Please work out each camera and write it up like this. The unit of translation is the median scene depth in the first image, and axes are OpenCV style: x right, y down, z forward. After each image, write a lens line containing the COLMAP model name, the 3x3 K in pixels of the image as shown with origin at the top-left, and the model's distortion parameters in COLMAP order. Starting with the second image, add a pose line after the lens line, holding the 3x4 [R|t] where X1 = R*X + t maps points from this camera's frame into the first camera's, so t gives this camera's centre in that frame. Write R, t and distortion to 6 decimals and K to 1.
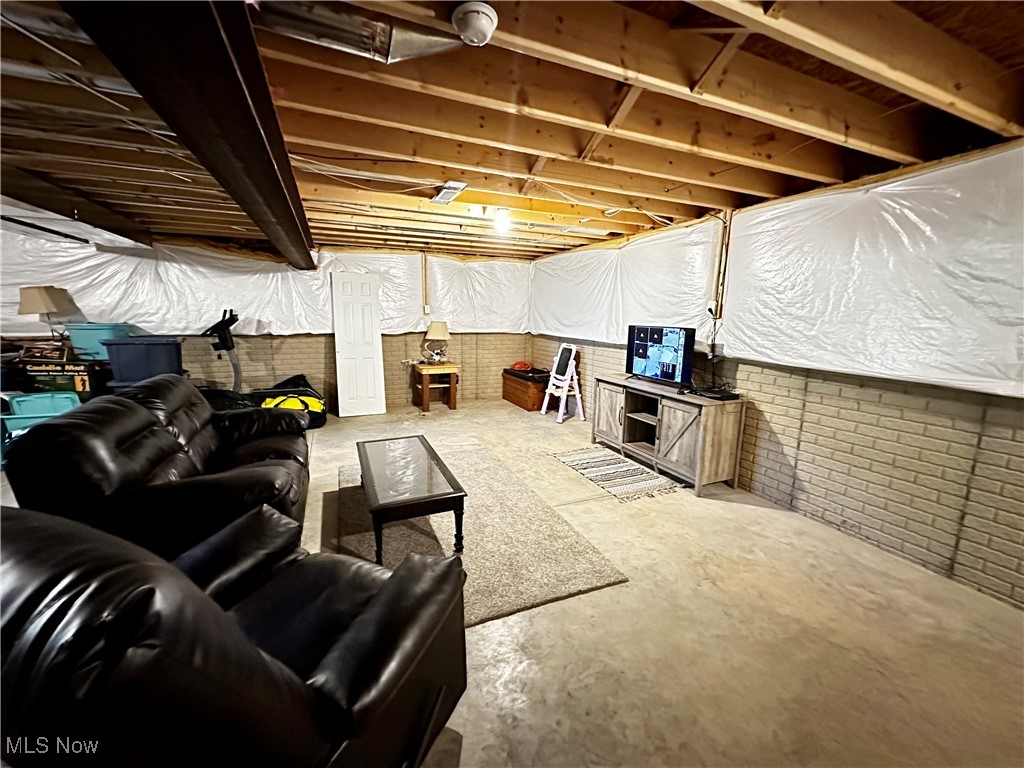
lens RADIAL K [[408.6, 0, 509.4], [0, 408.6, 386.4], [0, 0, 1]] dist [-0.000933, 0.000142]
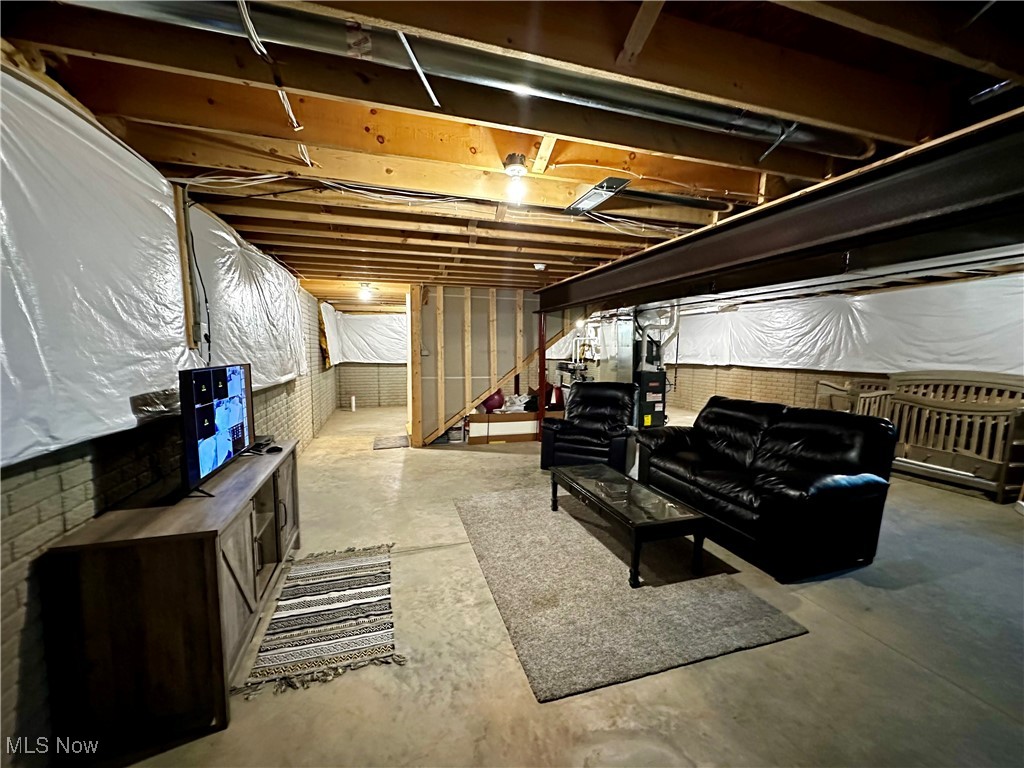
lens RADIAL K [[408.6, 0, 509.4], [0, 408.6, 386.4], [0, 0, 1]] dist [-0.000933, 0.000142]
pose [[-0.994686, -0.025799, 0.099671, -0.064265], [0.001259, 0.964974, 0.262341, -0.261300], [-0.102948, 0.261073, -0.959814, 1.485480]]
